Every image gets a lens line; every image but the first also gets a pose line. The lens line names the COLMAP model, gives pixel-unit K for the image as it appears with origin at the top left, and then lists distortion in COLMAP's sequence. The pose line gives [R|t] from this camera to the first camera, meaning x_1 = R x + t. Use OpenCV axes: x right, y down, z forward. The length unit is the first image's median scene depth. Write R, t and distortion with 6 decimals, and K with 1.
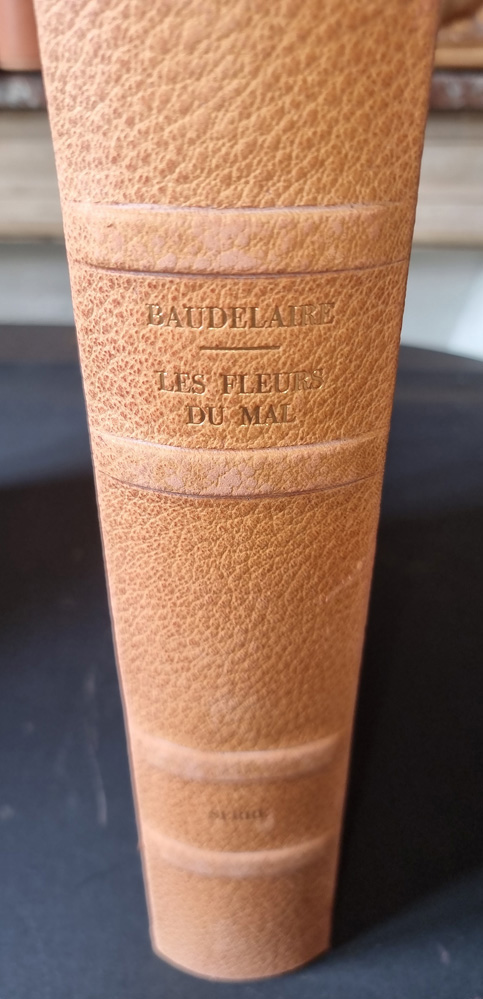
lens RADIAL K [[758.5, 0, 244.5], [0, 758.5, 496.4], [0, 0, 1]] dist [-0.028120, -0.007982]
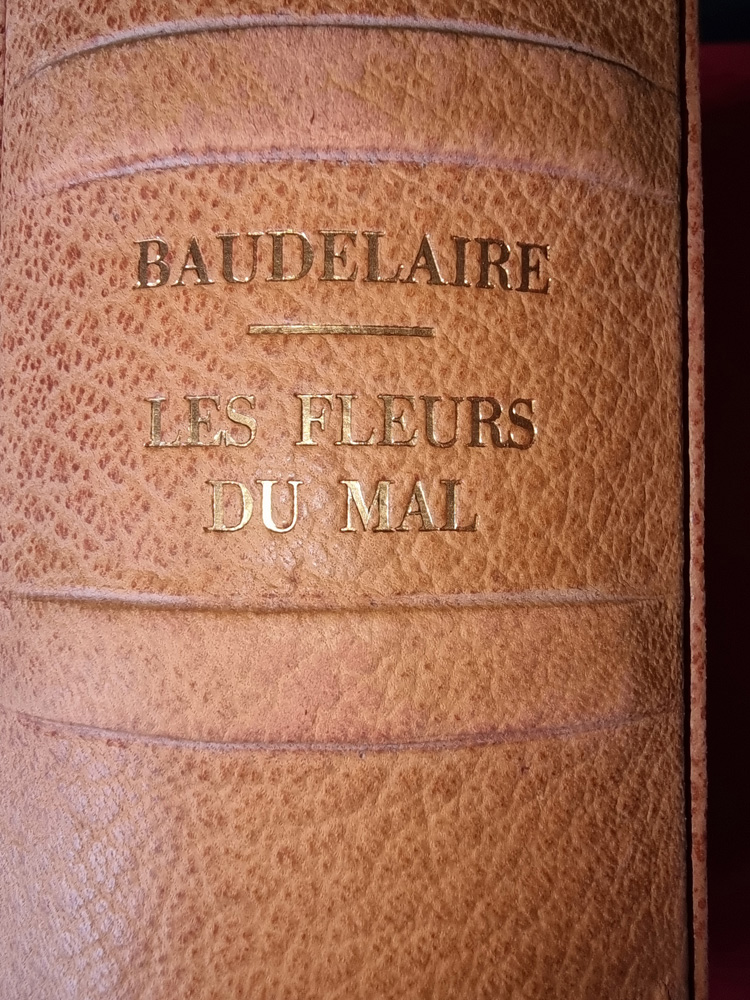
lens RADIAL K [[674.2, 0, 374.1], [0, 674.2, 490.8], [0, 0, 1]] dist [0.005313, -0.003968]
pose [[0.999876, 0.004662, 0.015030, 0.006912], [0.004885, 0.815975, -0.578067, 0.091883], [-0.014960, 0.578069, 0.815851, 0.689097]]
